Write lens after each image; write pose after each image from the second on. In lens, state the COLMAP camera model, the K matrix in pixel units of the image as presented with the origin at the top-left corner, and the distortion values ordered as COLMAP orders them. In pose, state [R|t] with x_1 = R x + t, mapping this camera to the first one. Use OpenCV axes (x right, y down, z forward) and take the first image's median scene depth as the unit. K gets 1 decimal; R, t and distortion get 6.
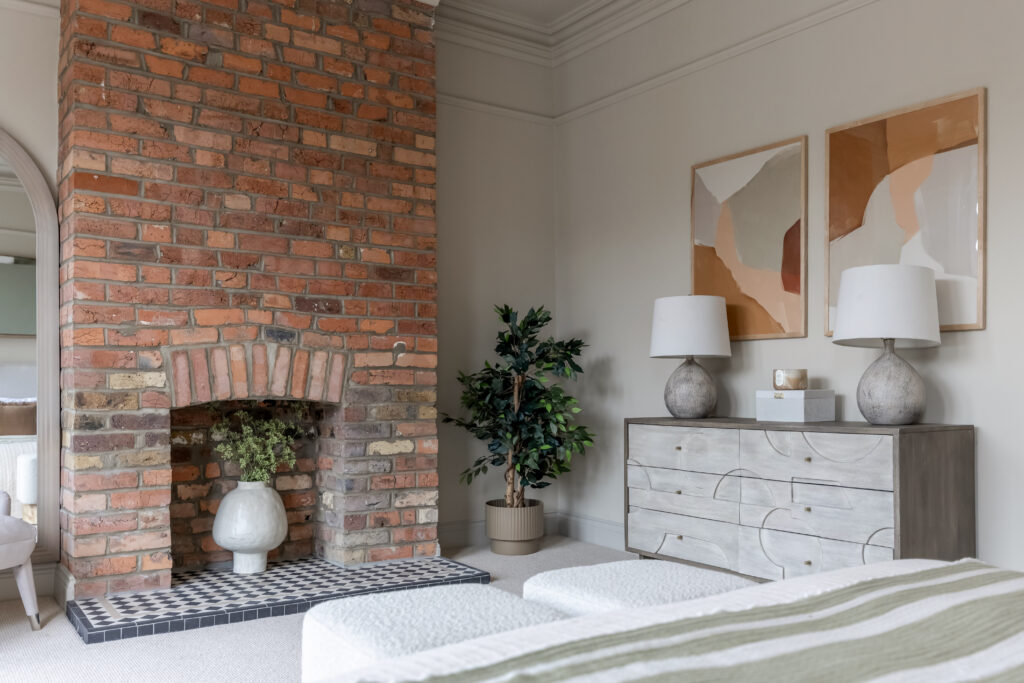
lens RADIAL K [[865.2, 0, 510.4], [0, 865.2, 386.9], [0, 0, 1]] dist [-0.001112, 0.004474]
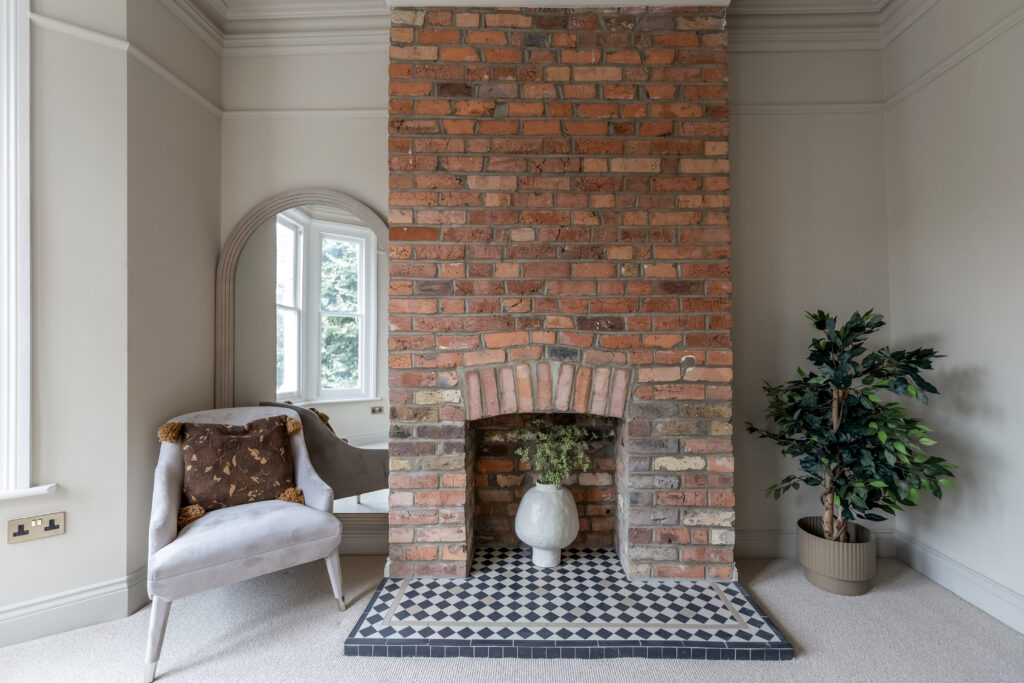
lens RADIAL K [[451.4, 0, 523.2], [0, 451.4, 345.5], [0, 0, 1]] dist [-0.001636, -0.000054]
pose [[0.813114, -0.009047, -0.582034, 0.019980], [0.003195, 0.999934, -0.011079, -0.066095], [0.582095, 0.007149, 0.813089, 0.533952]]
